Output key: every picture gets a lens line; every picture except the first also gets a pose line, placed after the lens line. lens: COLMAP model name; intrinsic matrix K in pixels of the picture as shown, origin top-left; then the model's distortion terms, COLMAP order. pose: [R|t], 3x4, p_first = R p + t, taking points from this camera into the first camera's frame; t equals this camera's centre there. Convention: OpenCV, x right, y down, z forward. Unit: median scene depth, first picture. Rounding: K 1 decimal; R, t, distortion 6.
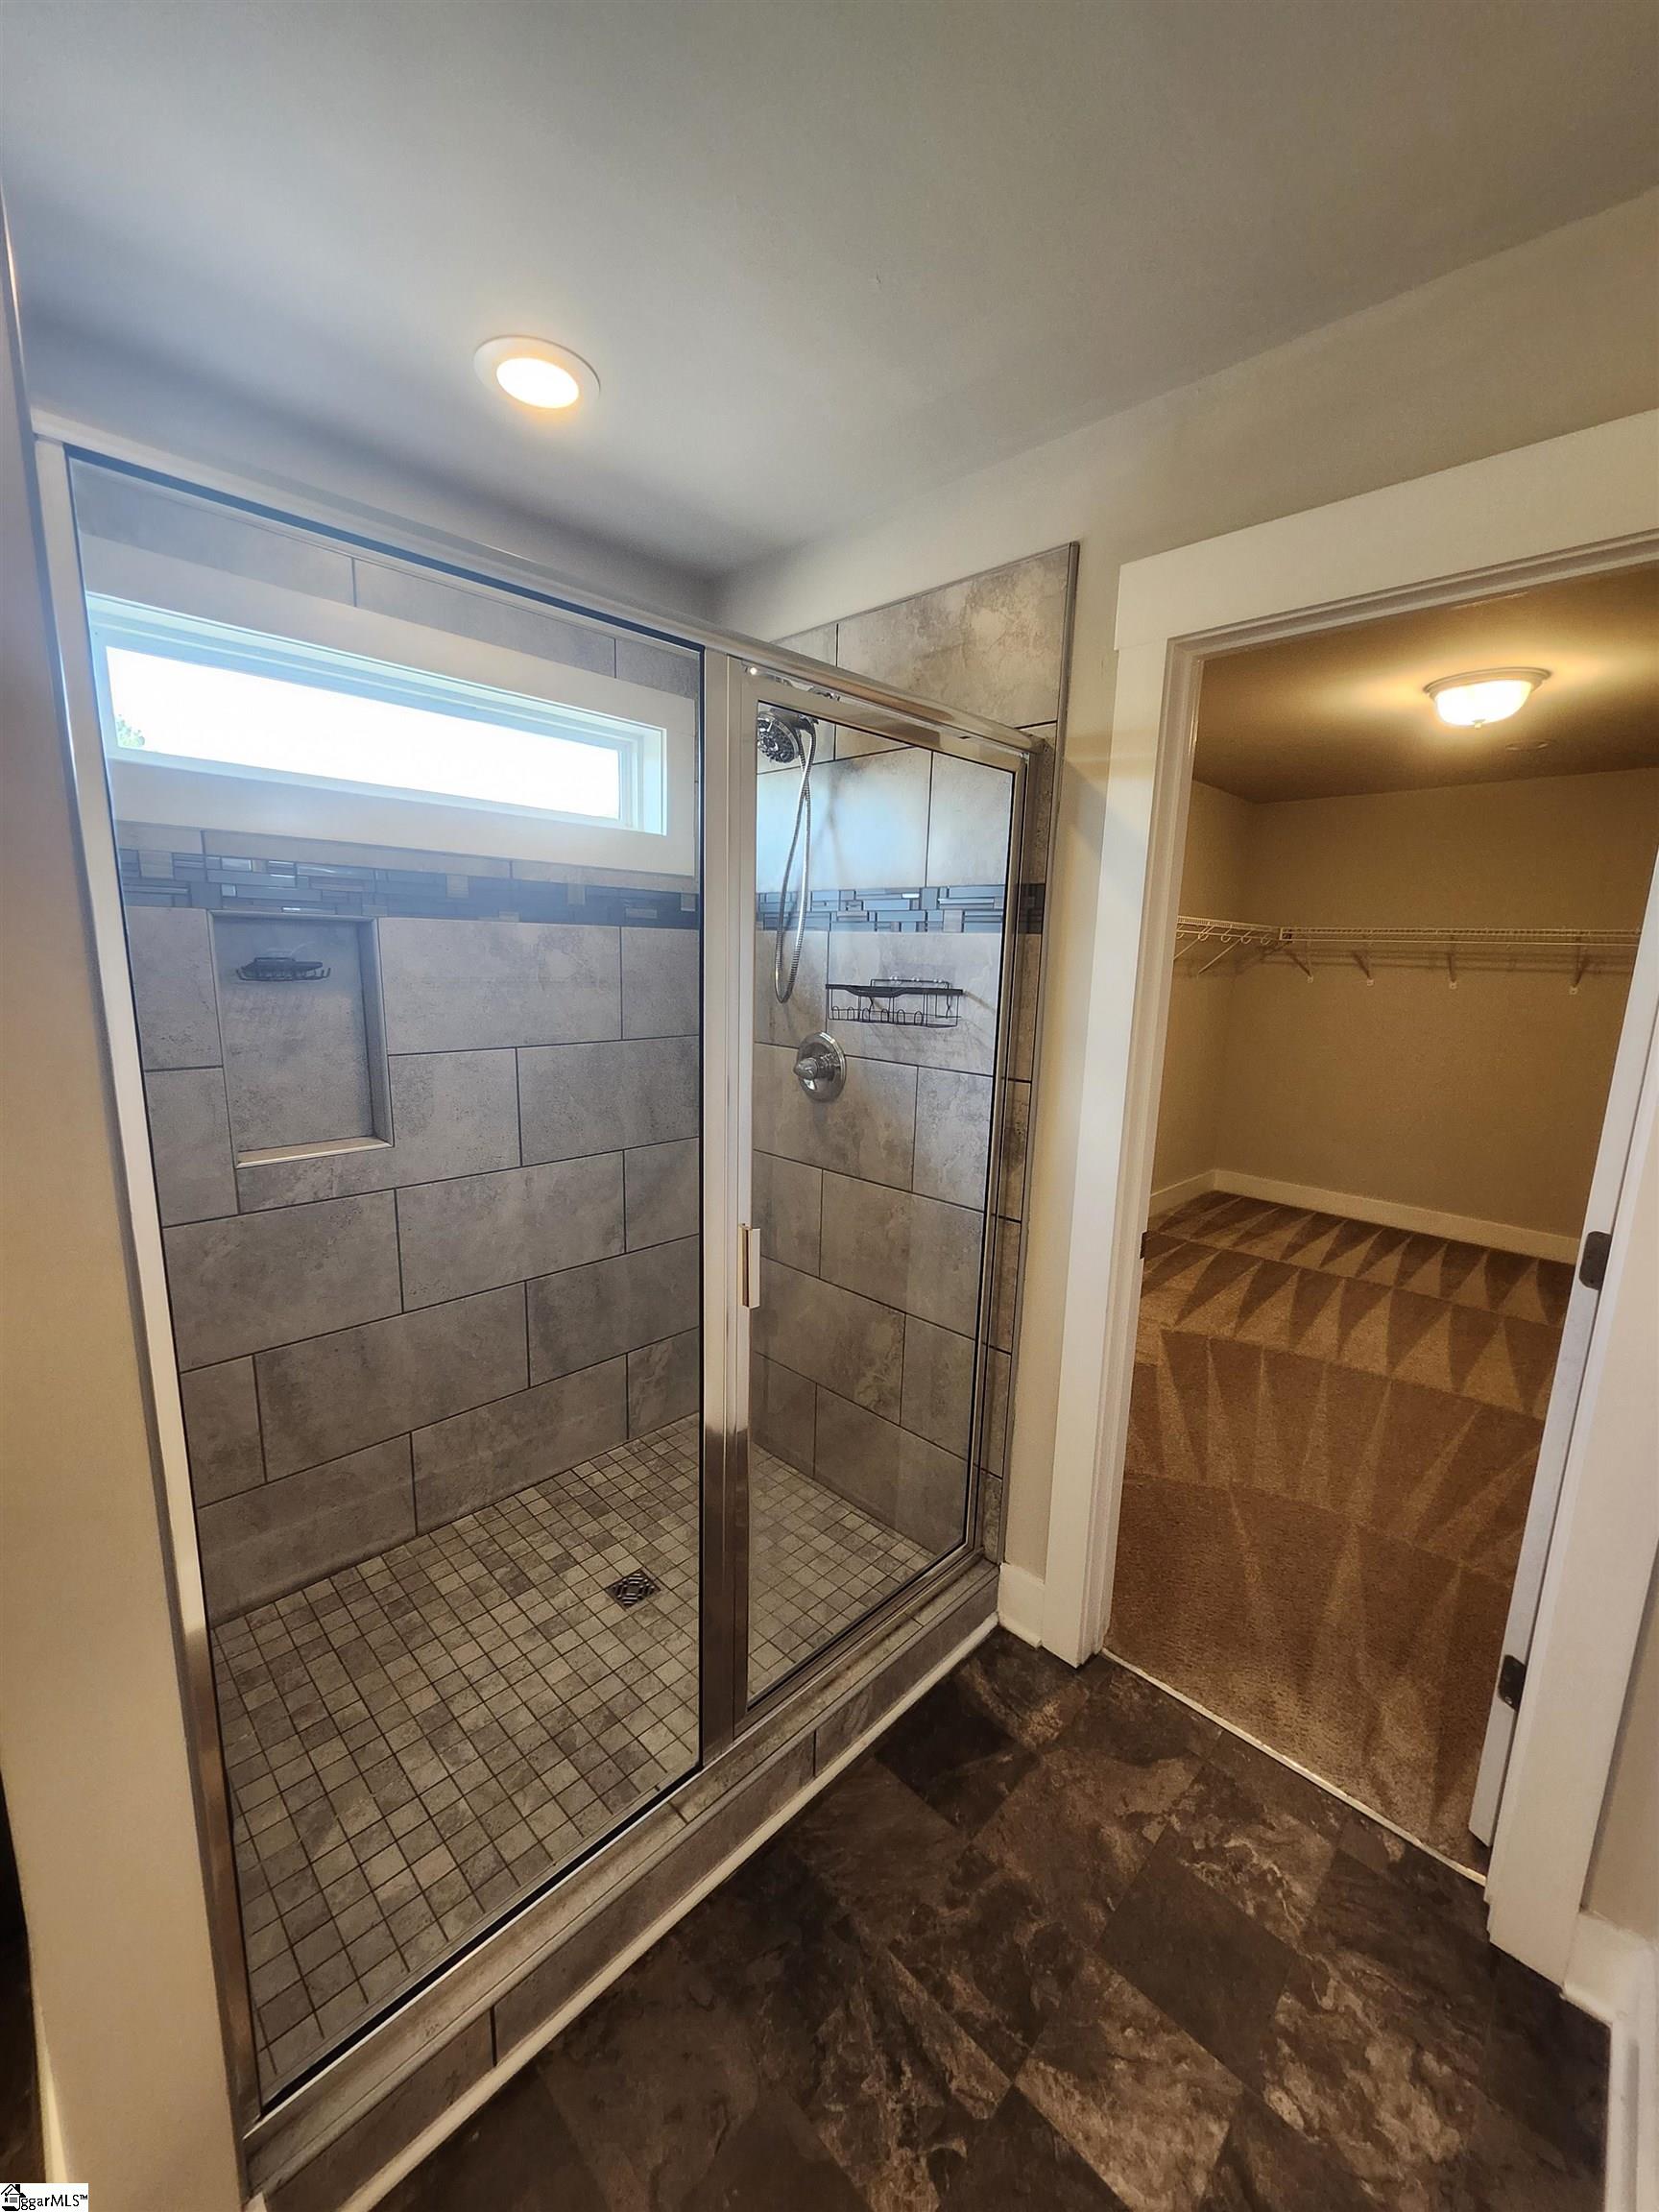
lens RADIAL K [[870.8, 0, 833.3], [0, 870.8, 1105.5], [0, 0, 1]] dist [-0.003013, 0.004291]
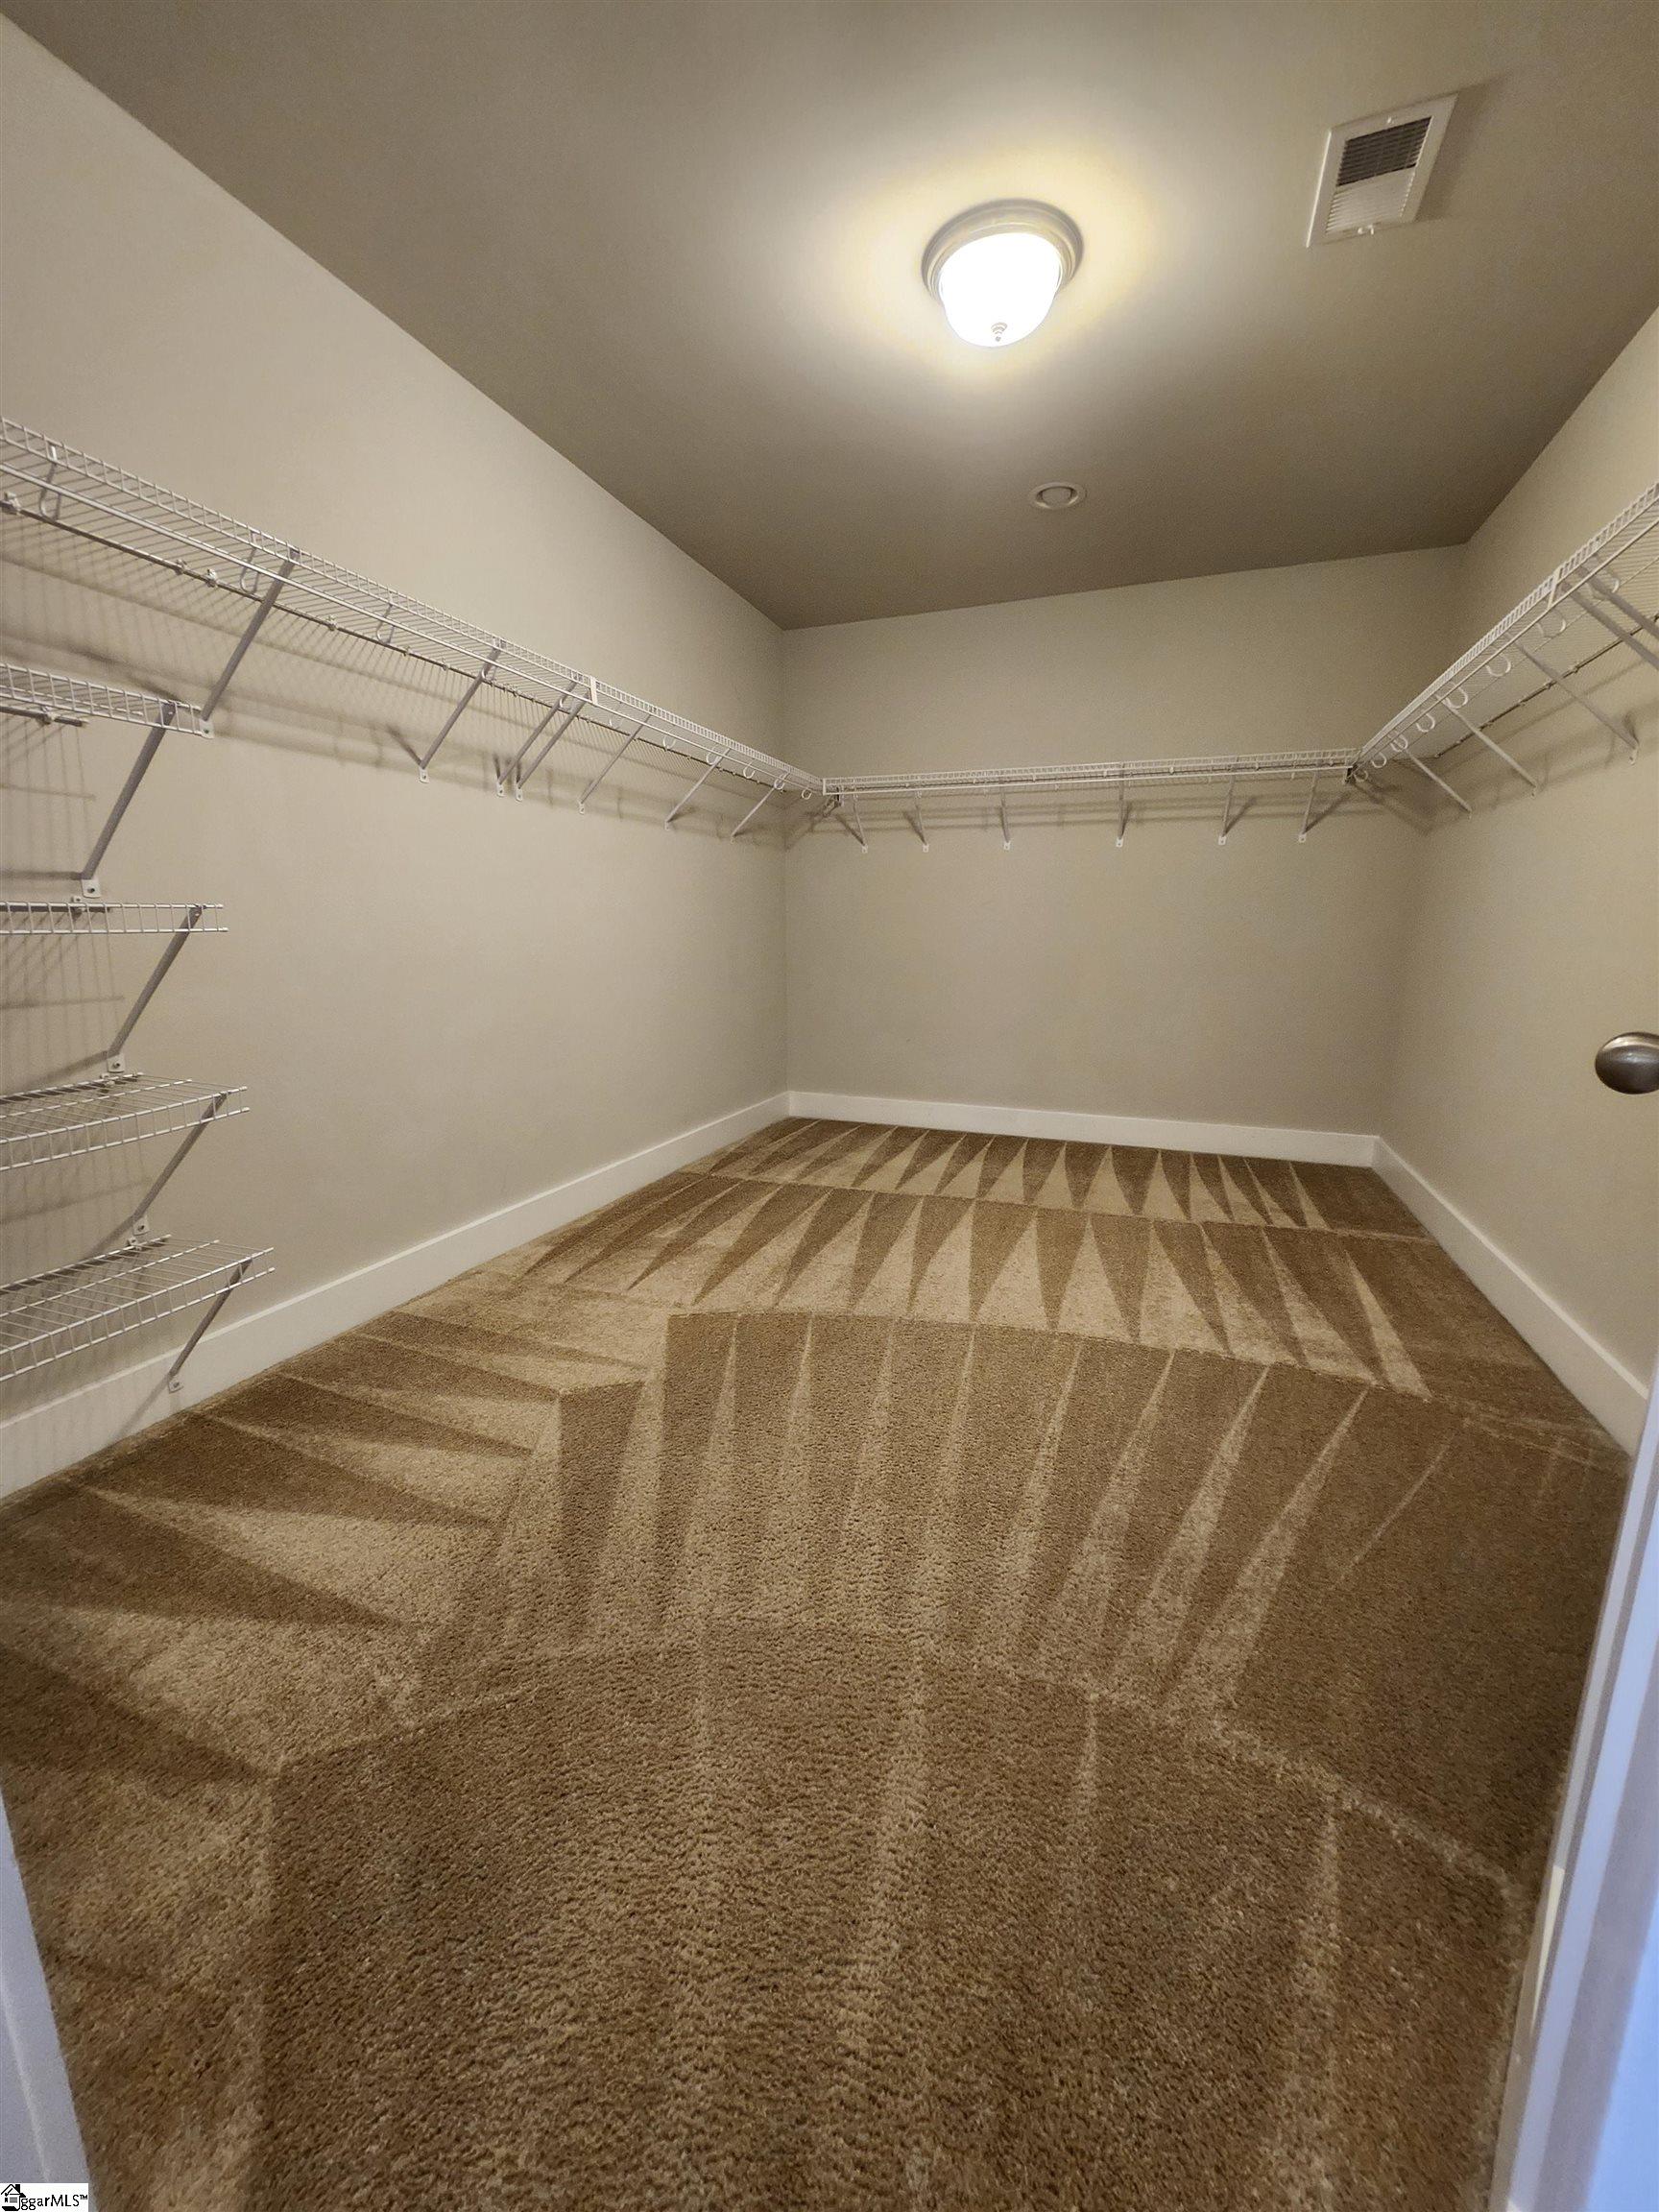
lens RADIAL K [[870.8, 0, 835.4], [0, 870.8, 1105.3], [0, 0, 1]] dist [-0.003013, 0.004291]
pose [[0.914813, -0.105362, 0.389892, 0.217552], [0.093999, 0.994406, 0.048171, 0.070386], [-0.392786, -0.007418, 0.919600, 0.307150]]
